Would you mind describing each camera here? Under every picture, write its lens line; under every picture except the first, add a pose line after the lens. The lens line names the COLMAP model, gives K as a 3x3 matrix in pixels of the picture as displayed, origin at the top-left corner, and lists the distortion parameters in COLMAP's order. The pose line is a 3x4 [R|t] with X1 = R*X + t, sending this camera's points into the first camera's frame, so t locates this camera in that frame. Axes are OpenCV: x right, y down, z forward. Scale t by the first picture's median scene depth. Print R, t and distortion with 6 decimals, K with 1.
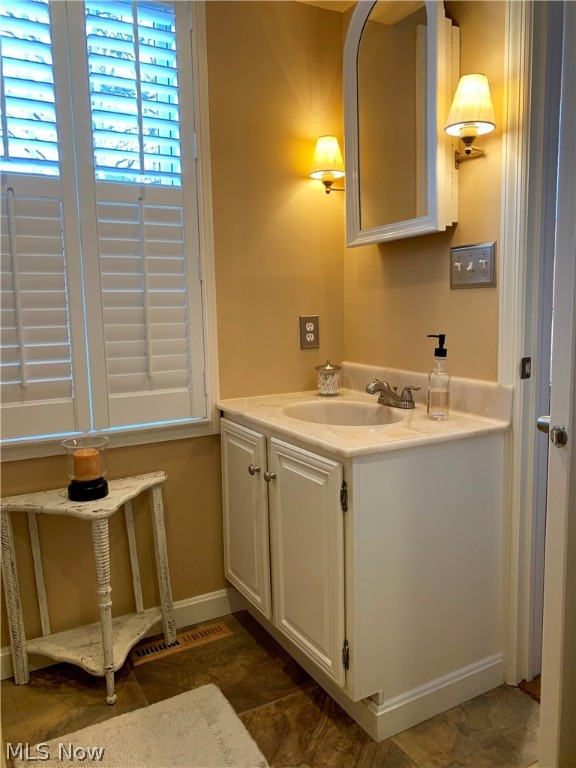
lens RADIAL K [[593.1, 0, 290.6], [0, 593.1, 386.5], [0, 0, 1]] dist [0.037478, -0.056821]
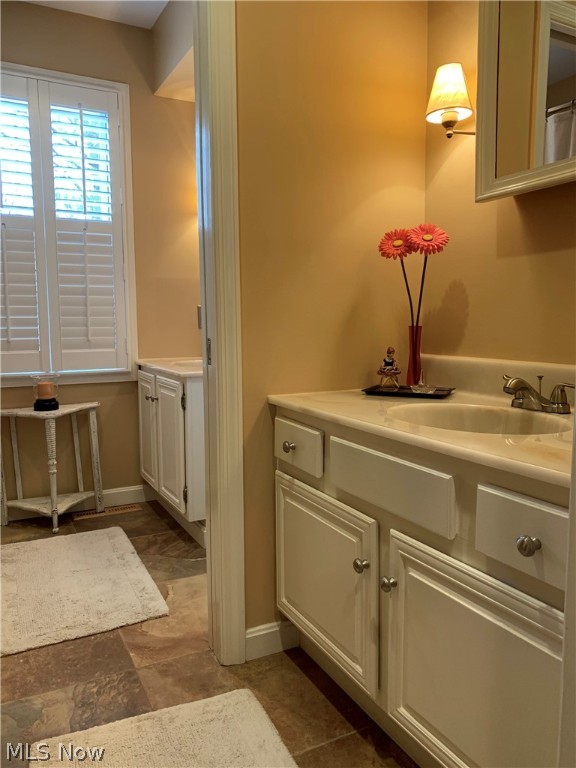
lens RADIAL K [[593.1, 0, 282.4], [0, 593.1, 382.6], [0, 0, 1]] dist [0.037478, -0.056821]
pose [[0.999356, 0.017859, -0.031130, 0.346178], [-0.018564, 0.999574, -0.022499, 0.129116], [0.030715, 0.023063, 0.999262, -0.596715]]
